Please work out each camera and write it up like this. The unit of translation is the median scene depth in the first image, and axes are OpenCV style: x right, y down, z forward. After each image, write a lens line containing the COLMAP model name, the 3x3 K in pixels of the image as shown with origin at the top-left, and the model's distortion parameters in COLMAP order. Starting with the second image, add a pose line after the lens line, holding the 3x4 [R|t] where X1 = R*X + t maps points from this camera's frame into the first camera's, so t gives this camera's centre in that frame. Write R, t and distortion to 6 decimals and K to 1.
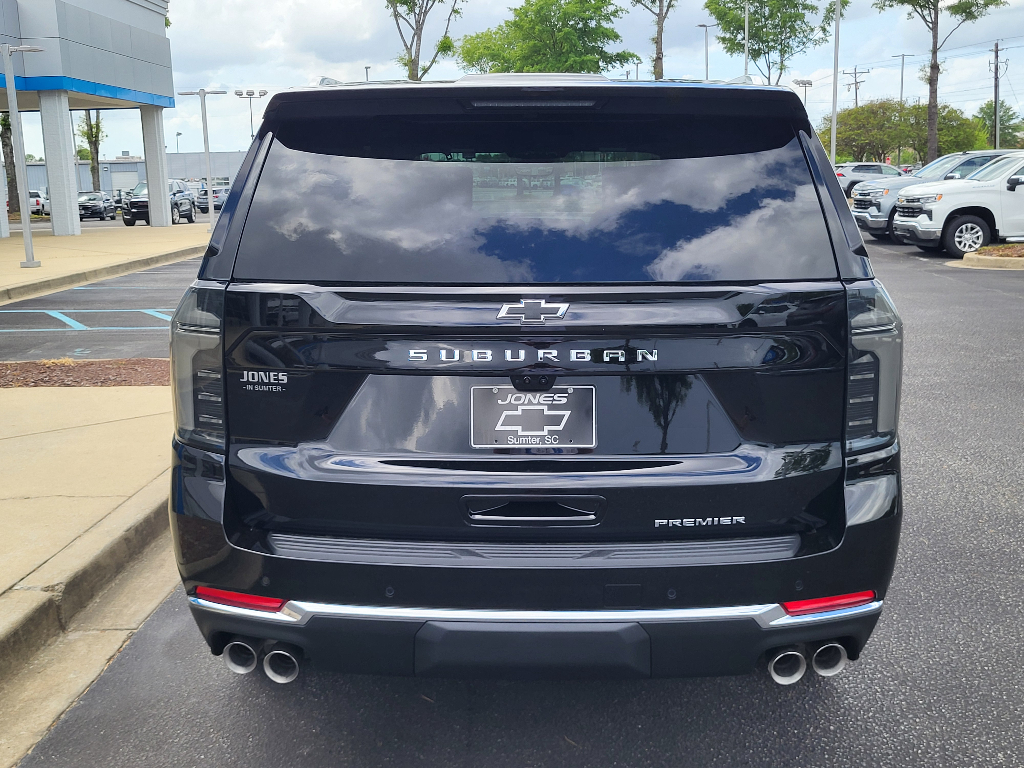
lens RADIAL K [[1169.2, 0, 510.4], [0, 1169.2, 390.2], [0, 0, 1]] dist [0.033078, 0.000000]
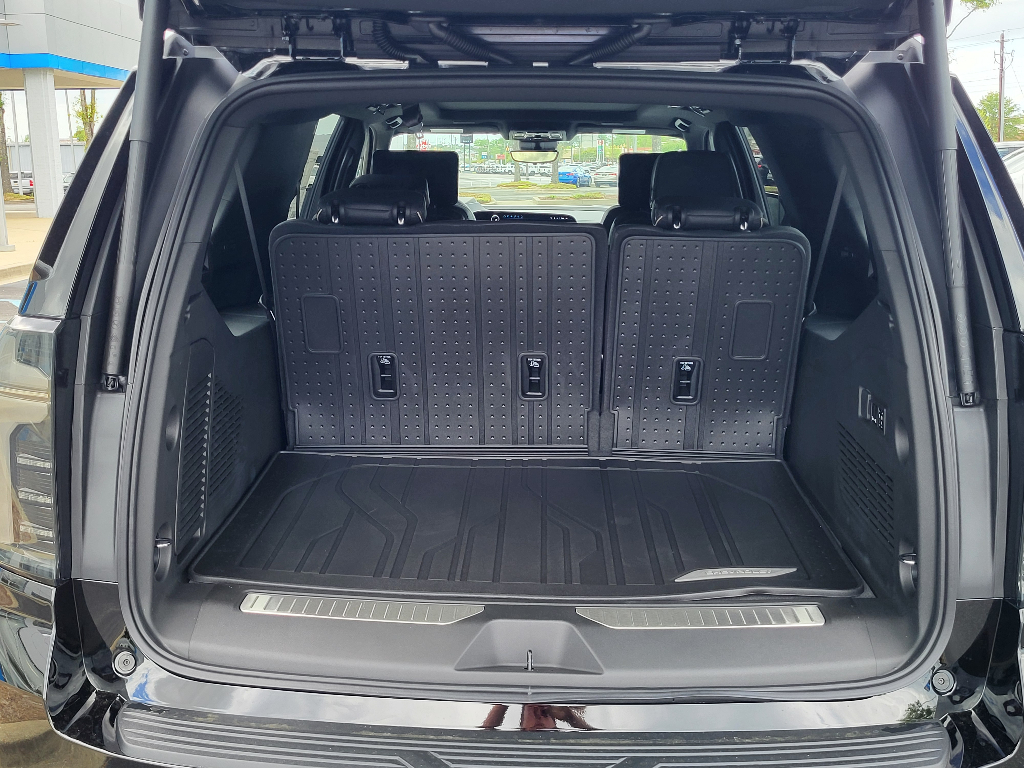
lens RADIAL K [[1169.2, 0, 514.1], [0, 1169.2, 379.1], [0, 0, 1]] dist [0.033078, 0.000000]
pose [[0.999910, 0.011285, 0.007295, 0.003069], [-0.011299, 0.999934, 0.001953, -0.062867], [-0.007273, -0.002035, 0.999971, 0.345652]]
